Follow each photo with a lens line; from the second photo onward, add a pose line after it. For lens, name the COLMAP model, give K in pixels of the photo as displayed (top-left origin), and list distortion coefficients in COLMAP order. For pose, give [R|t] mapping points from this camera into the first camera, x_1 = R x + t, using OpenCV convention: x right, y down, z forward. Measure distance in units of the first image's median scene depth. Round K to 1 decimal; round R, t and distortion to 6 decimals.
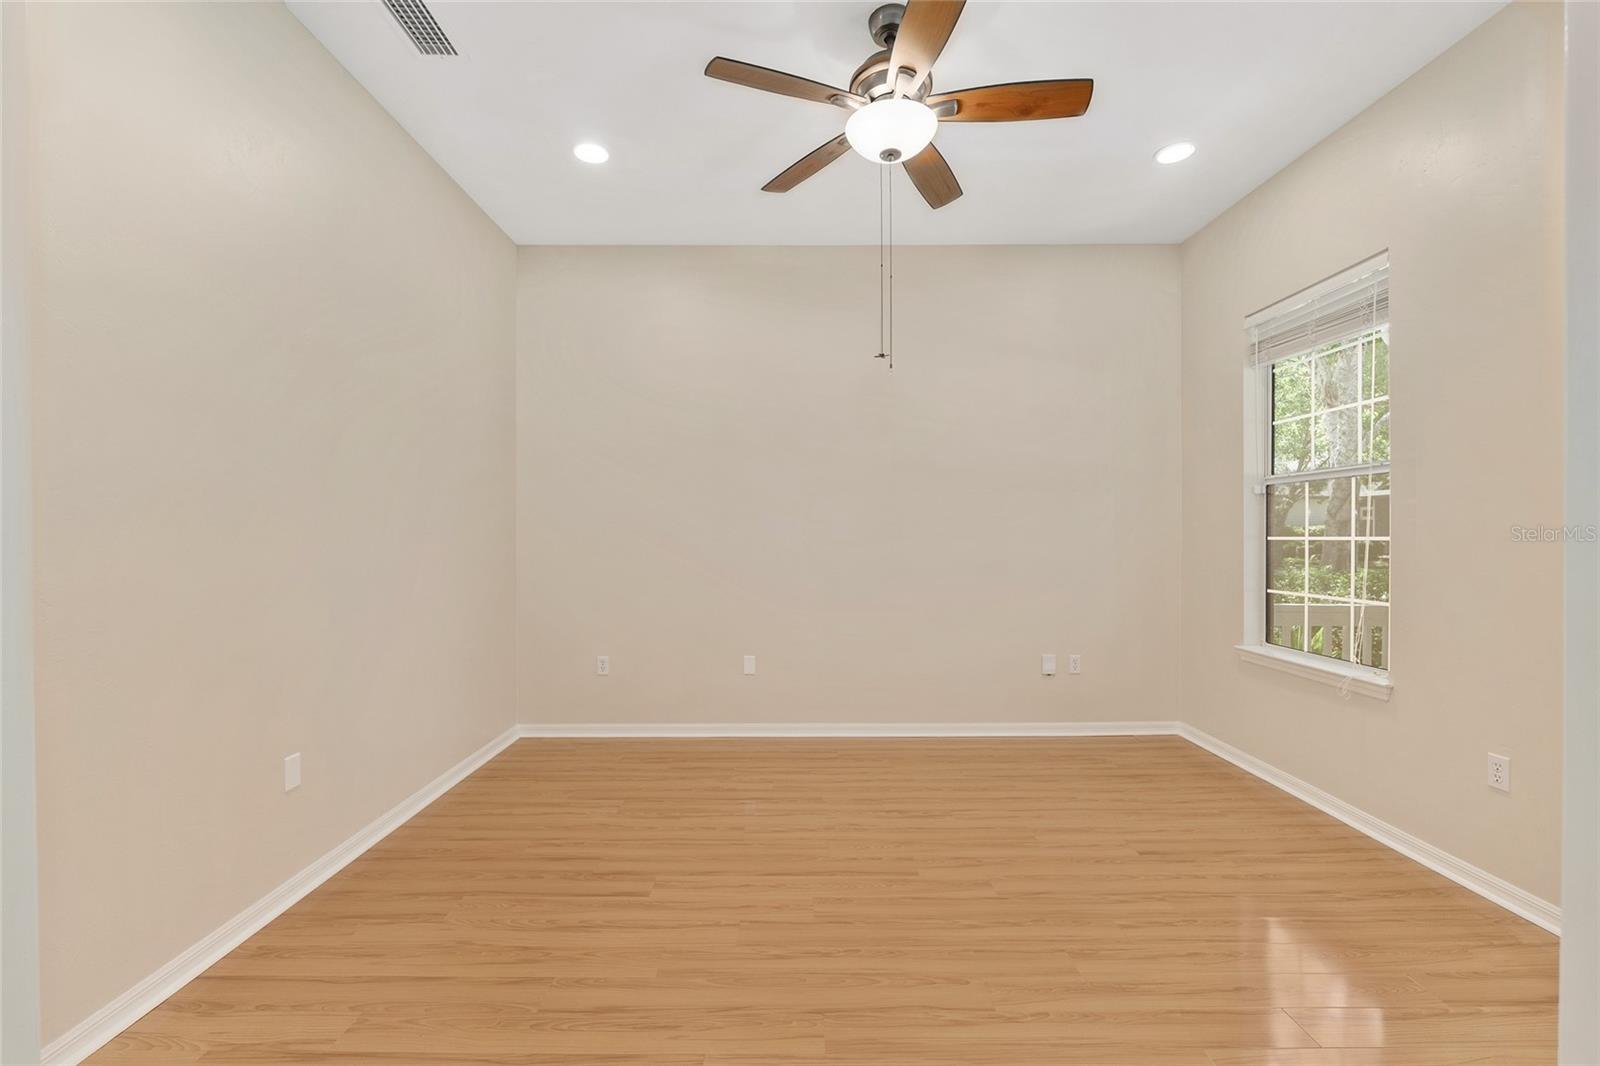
lens RADIAL K [[667.8, 0, 800.0], [0, 667.8, 533.0], [0, 0, 1]] dist [-0.006635, -0.000166]
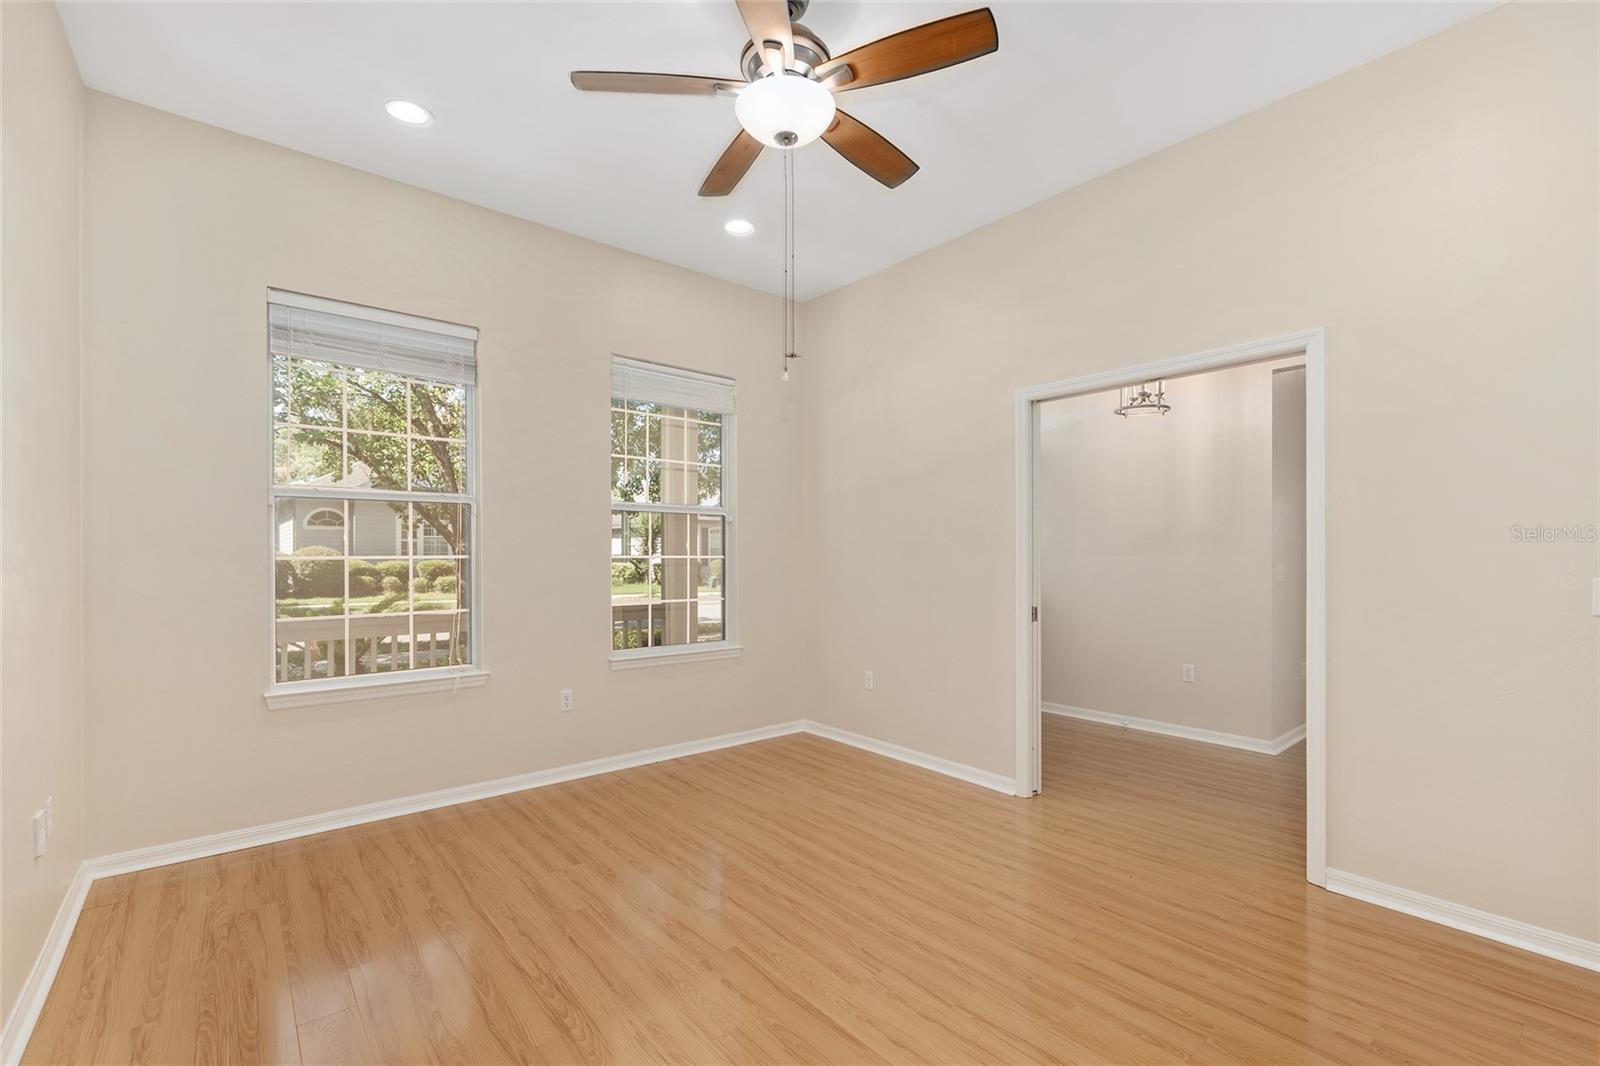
lens RADIAL K [[693.0, 0, 795.3], [0, 693.0, 555.6], [0, 0, 1]] dist [-0.000502, -0.000105]
pose [[-0.628191, -0.000259, 0.778059, -0.596384], [0.000817, 0.999999, 0.000993, 0.001415], [-0.778059, 0.001259, -0.628190, 1.557200]]
